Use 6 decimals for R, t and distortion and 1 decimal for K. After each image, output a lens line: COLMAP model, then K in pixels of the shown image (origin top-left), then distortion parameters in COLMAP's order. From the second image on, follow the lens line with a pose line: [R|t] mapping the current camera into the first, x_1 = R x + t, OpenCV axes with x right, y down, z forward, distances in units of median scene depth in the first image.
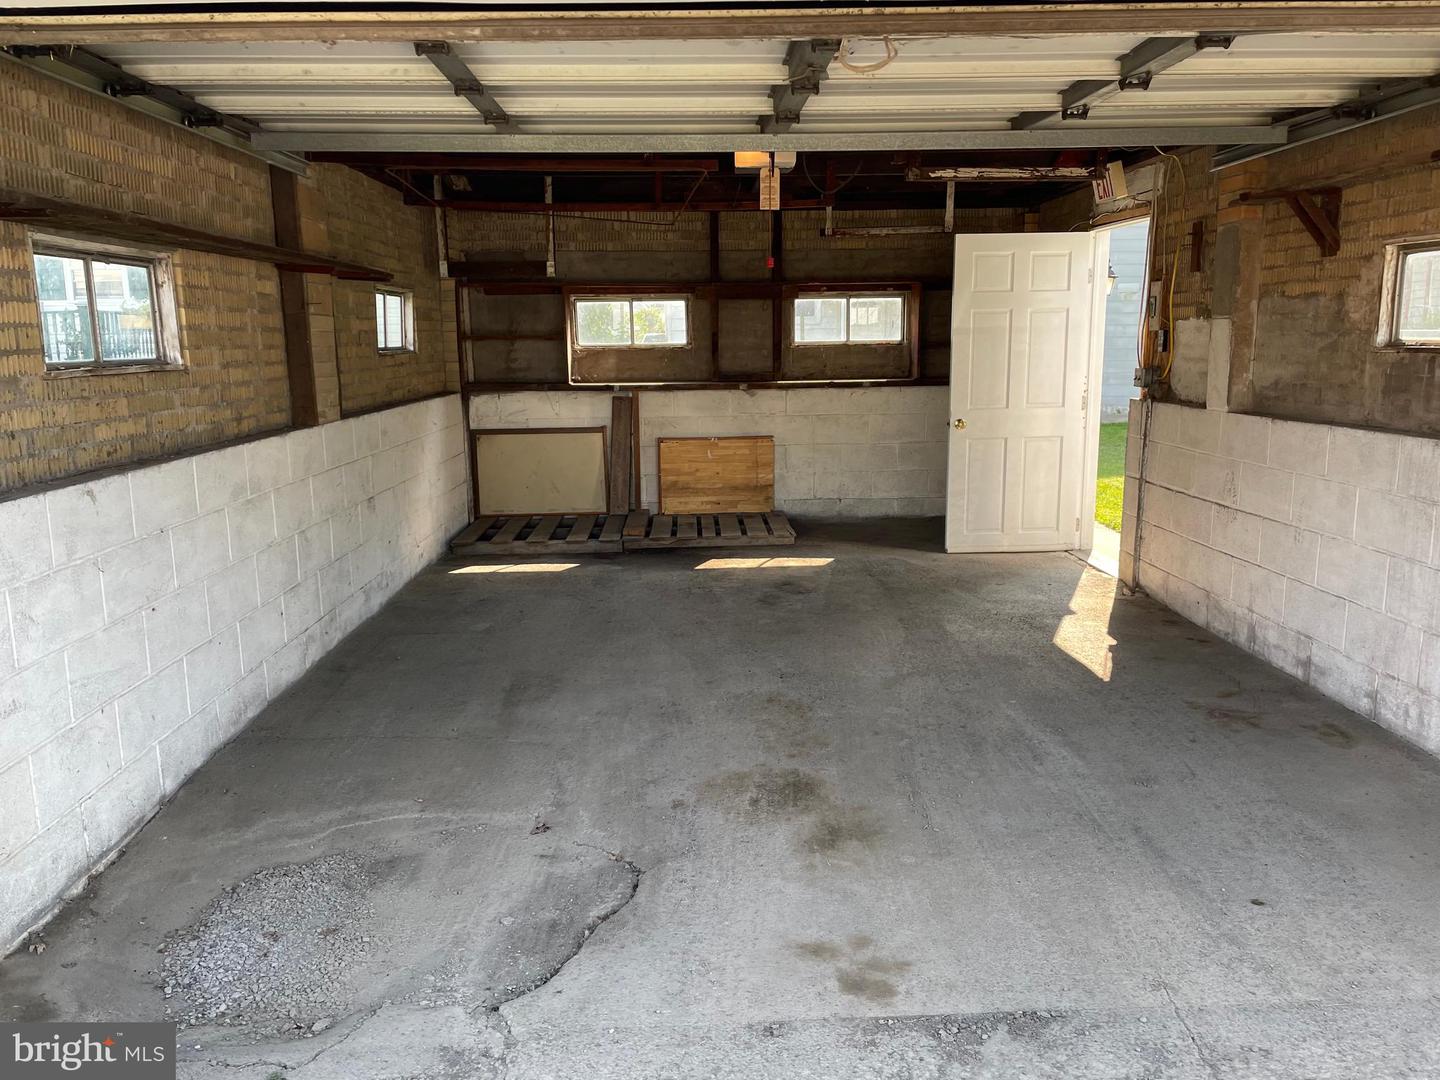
lens RADIAL K [[1079.0, 0, 726.1], [0, 1079.0, 525.4], [0, 0, 1]] dist [0.113464, -0.143454]
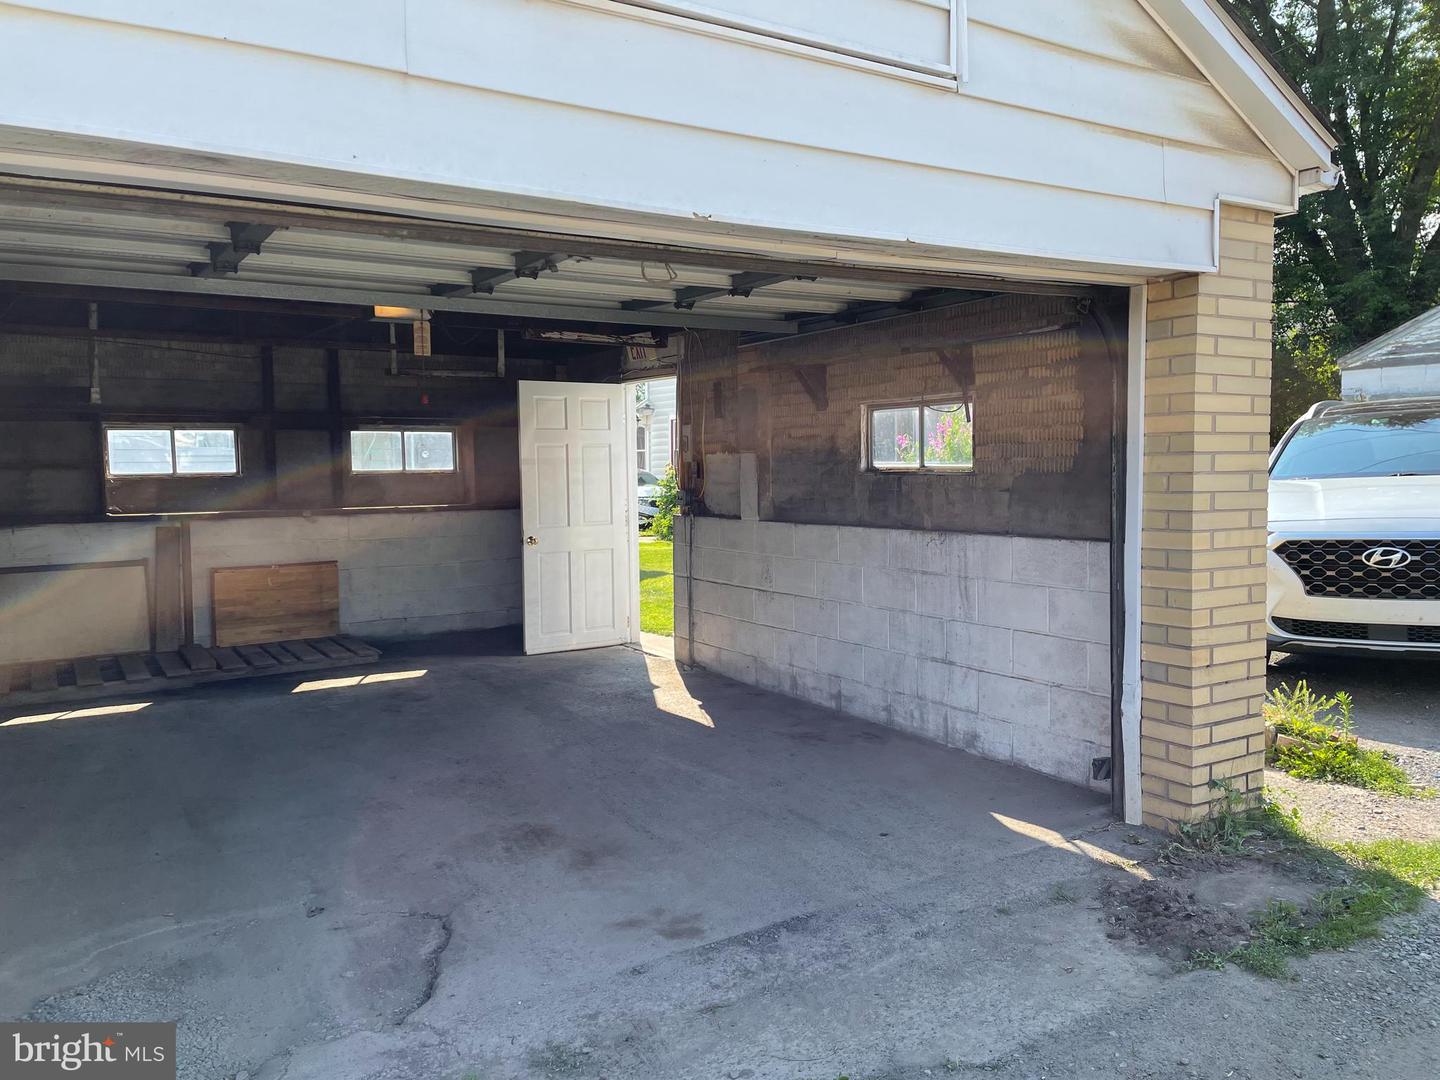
lens RADIAL K [[1079.0, 0, 726.1], [0, 1079.0, 525.4], [0, 0, 1]] dist [0.113464, -0.143454]
pose [[0.868578, -0.027900, 0.494767, -0.246223], [0.088267, 0.991158, -0.099065, 0.031714], [-0.487629, 0.129717, 0.863361, -0.130939]]
